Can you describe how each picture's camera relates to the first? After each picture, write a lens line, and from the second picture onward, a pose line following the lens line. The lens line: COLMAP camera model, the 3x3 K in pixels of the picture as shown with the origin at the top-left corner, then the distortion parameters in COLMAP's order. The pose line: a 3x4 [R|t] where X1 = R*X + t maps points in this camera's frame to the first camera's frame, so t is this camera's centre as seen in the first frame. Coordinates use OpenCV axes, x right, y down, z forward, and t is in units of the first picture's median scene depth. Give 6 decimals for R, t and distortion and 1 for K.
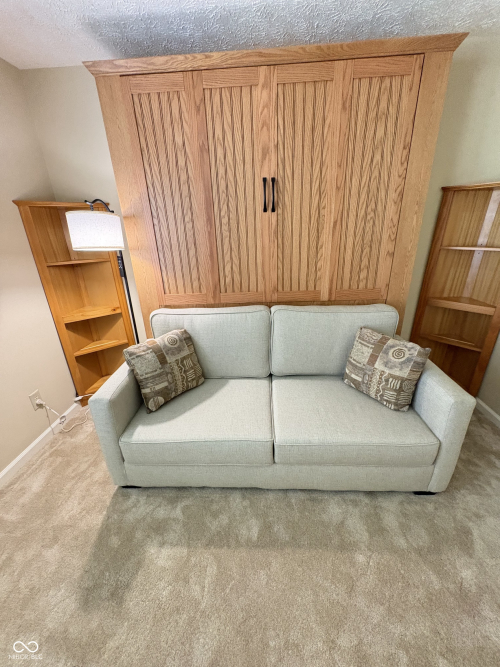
lens RADIAL K [[264.2, 0, 250.0], [0, 264.2, 334.2], [0, 0, 1]] dist [-0.000521, 0.000392]
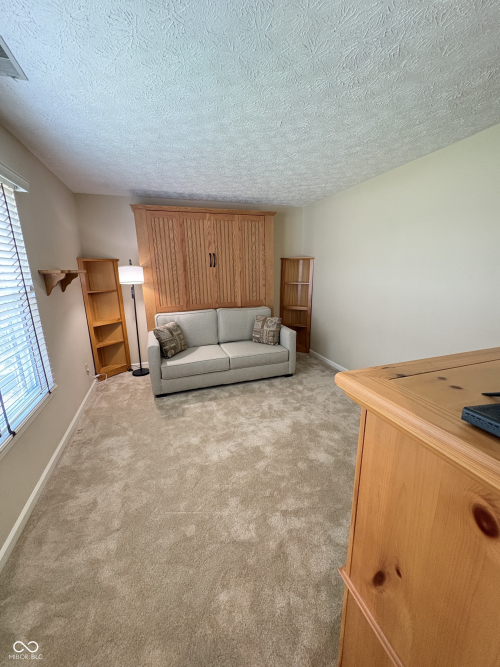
lens RADIAL K [[264.2, 0, 250.3], [0, 264.2, 334.8], [0, 0, 1]] dist [-0.000521, 0.000392]
pose [[0.928434, -0.073435, 0.364168, -0.497019], [0.125449, 0.984661, -0.121268, 0.423596], [-0.349676, 0.158273, 0.923405, -1.114004]]
